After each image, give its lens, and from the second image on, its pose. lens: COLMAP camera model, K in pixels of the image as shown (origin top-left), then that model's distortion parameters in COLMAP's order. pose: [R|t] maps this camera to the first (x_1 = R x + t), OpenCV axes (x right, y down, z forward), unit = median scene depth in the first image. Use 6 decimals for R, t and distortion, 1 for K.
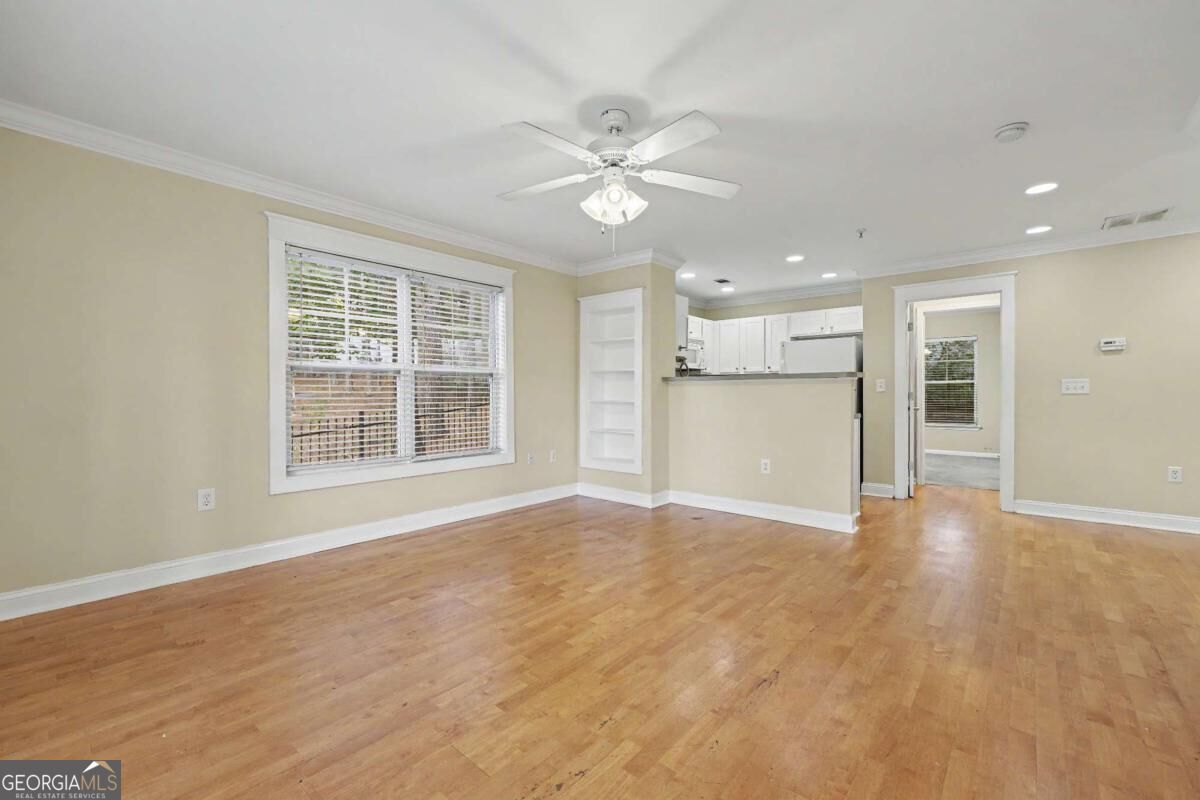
lens RADIAL K [[500.9, 0, 612.6], [0, 500.9, 399.7], [0, 0, 1]] dist [0.003350, -0.000560]
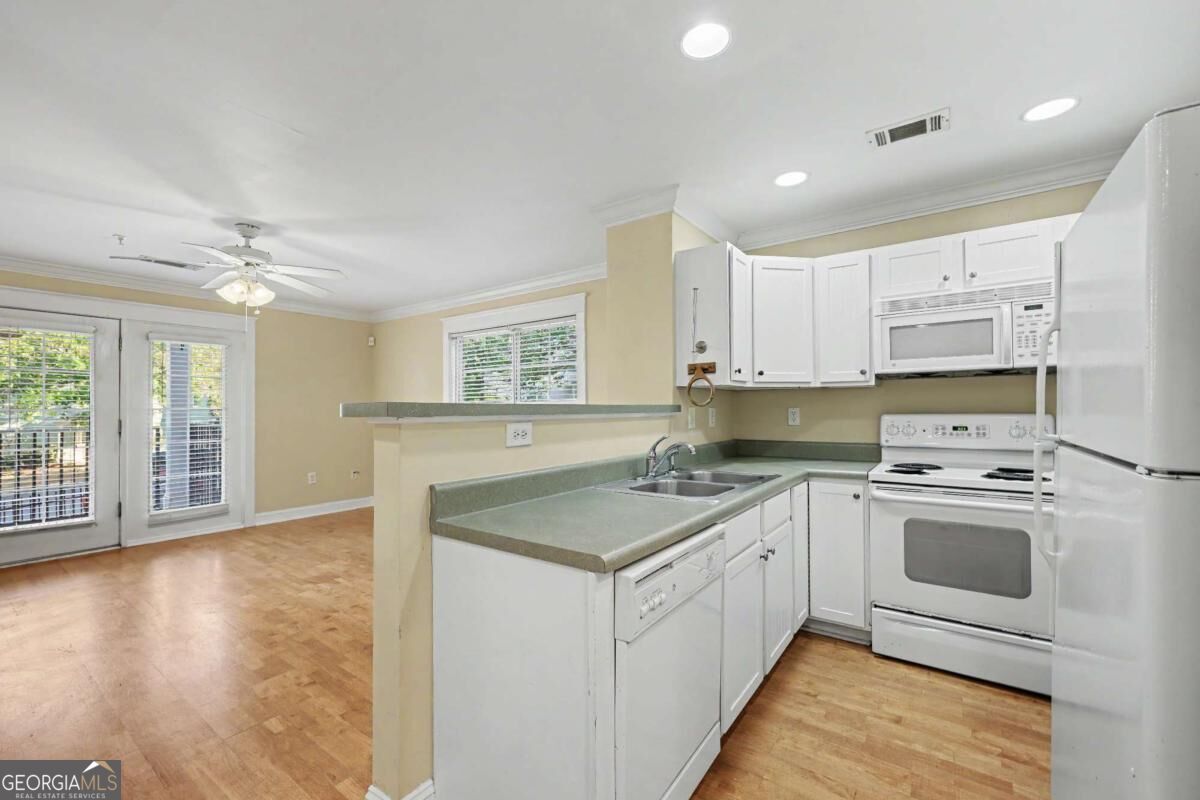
lens RADIAL K [[500.9, 0, 588.7], [0, 500.9, 407.9], [0, 0, 1]] dist [0.003350, -0.000560]
pose [[0.058127, -0.002447, -0.998306, 0.980282], [-0.003688, 0.999990, -0.002666, -0.058139], [0.998302, 0.003837, 0.058117, 1.288809]]
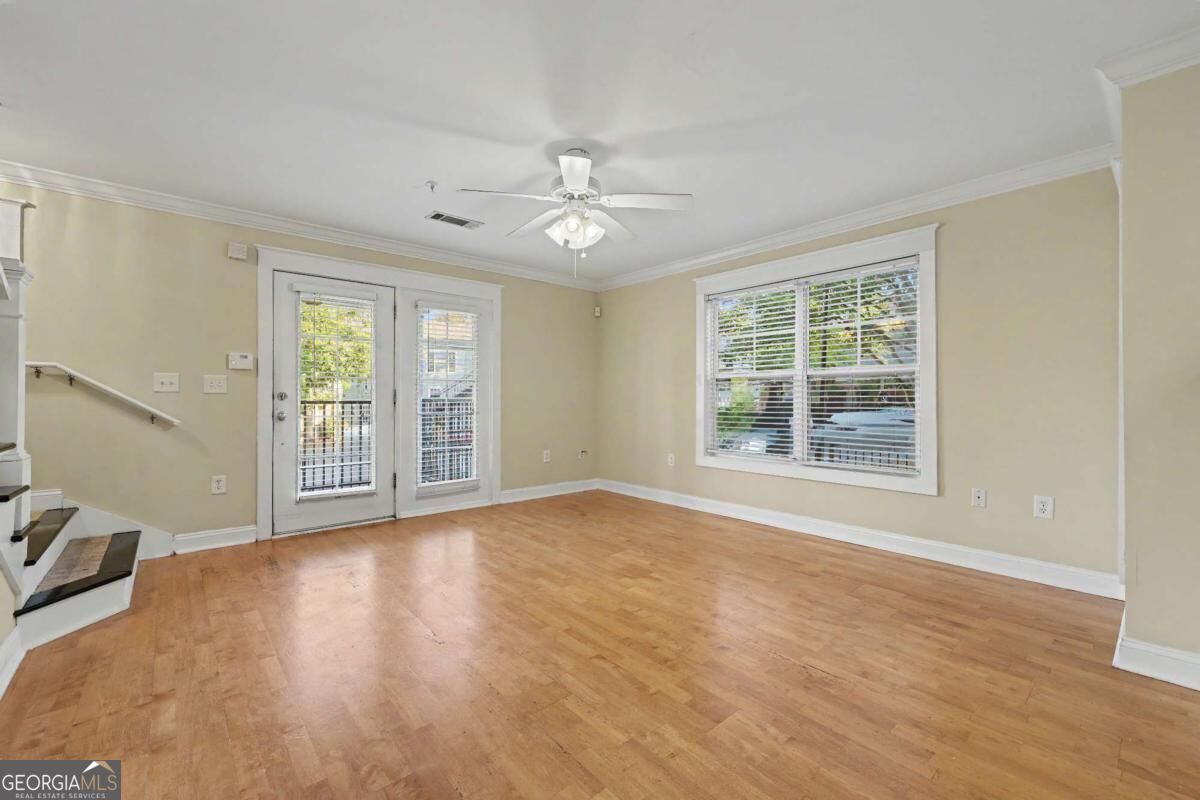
lens RADIAL K [[500.9, 0, 589.6], [0, 500.9, 397.9], [0, 0, 1]] dist [0.003350, -0.000560]
pose [[-0.170047, -0.000798, -0.985436, 0.786201], [-0.010744, 0.999942, 0.001044, -0.010072], [0.985377, 0.010765, -0.170045, 0.859879]]
